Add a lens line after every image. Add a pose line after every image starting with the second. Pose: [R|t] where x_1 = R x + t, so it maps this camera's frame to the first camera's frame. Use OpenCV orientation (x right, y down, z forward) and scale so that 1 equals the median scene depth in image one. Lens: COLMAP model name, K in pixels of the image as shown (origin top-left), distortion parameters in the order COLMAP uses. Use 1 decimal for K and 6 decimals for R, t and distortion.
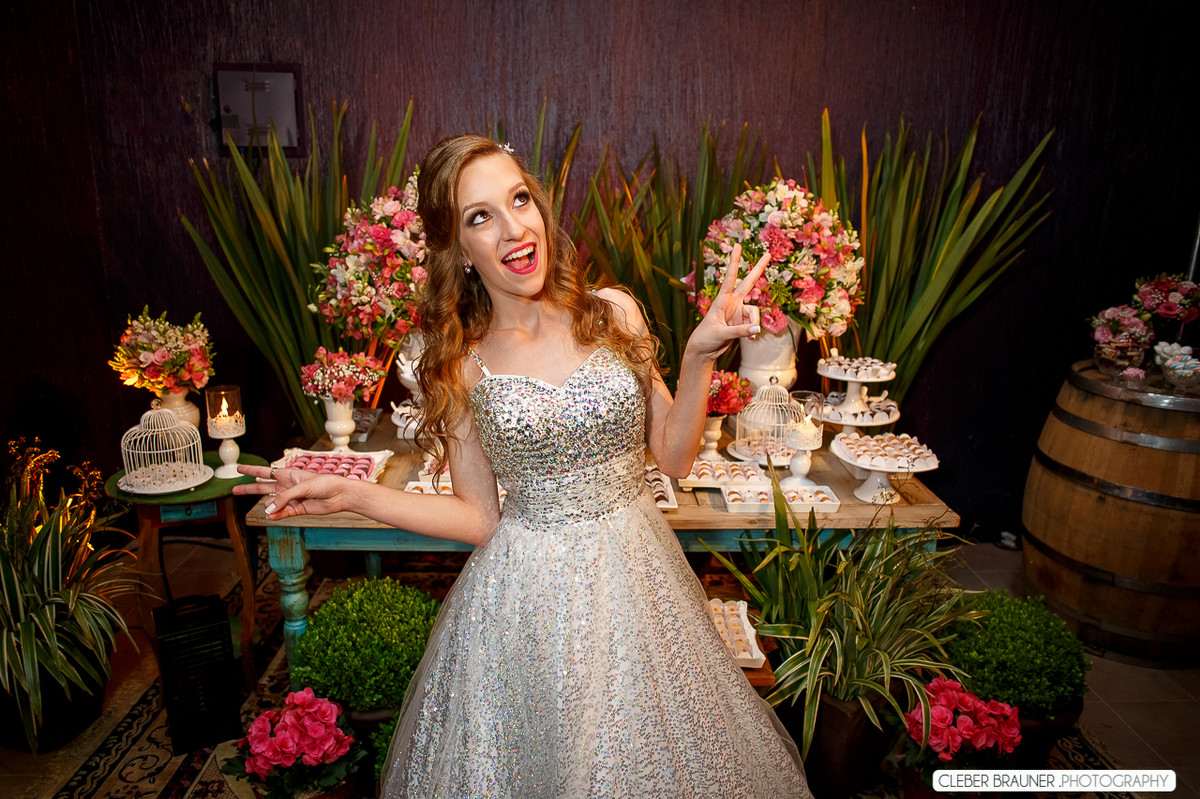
lens RADIAL K [[819.5, 0, 602.6], [0, 819.5, 405.8], [0, 0, 1]] dist [-0.064853, 0.039549]
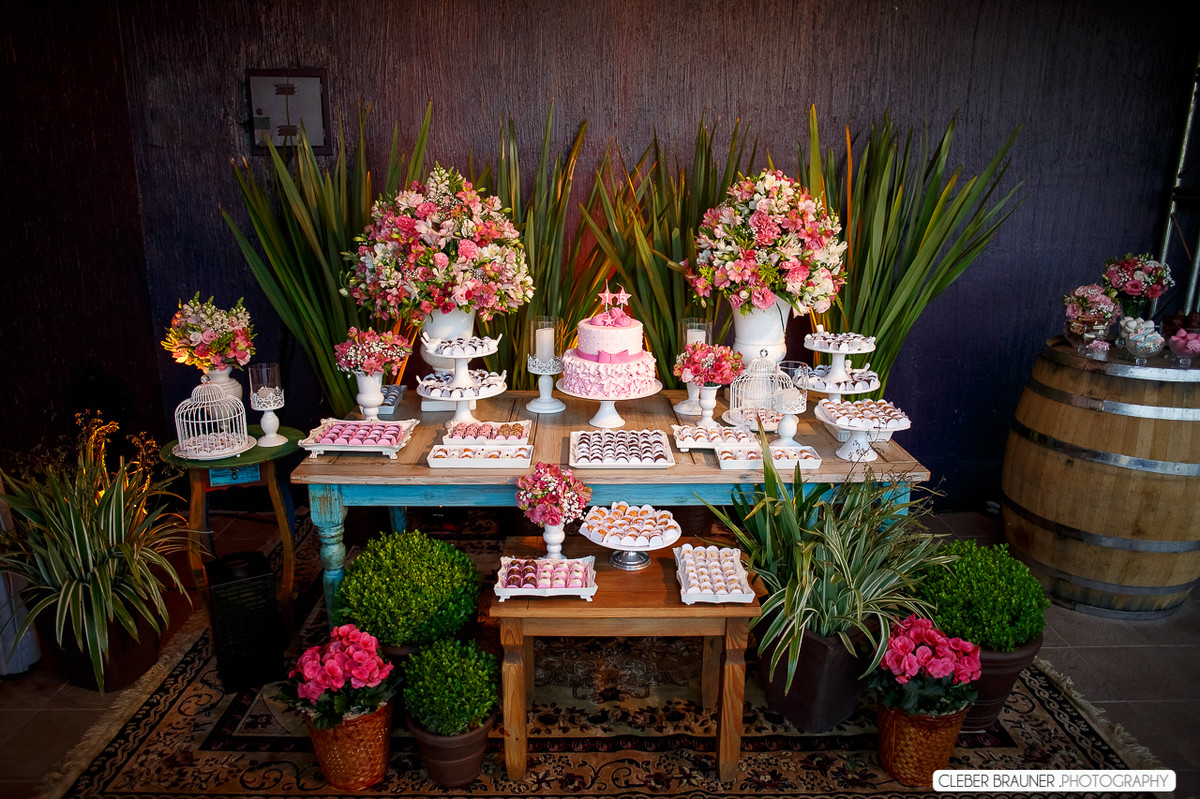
lens RADIAL K [[819.5, 0, 601.8], [0, 819.5, 404.0], [0, 0, 1]] dist [-0.064853, 0.039549]
pose [[0.999876, -0.008627, -0.013194, 0.005896], [0.008674, 0.999956, 0.003512, 0.031620], [0.013163, -0.003626, 0.999907, -0.102000]]
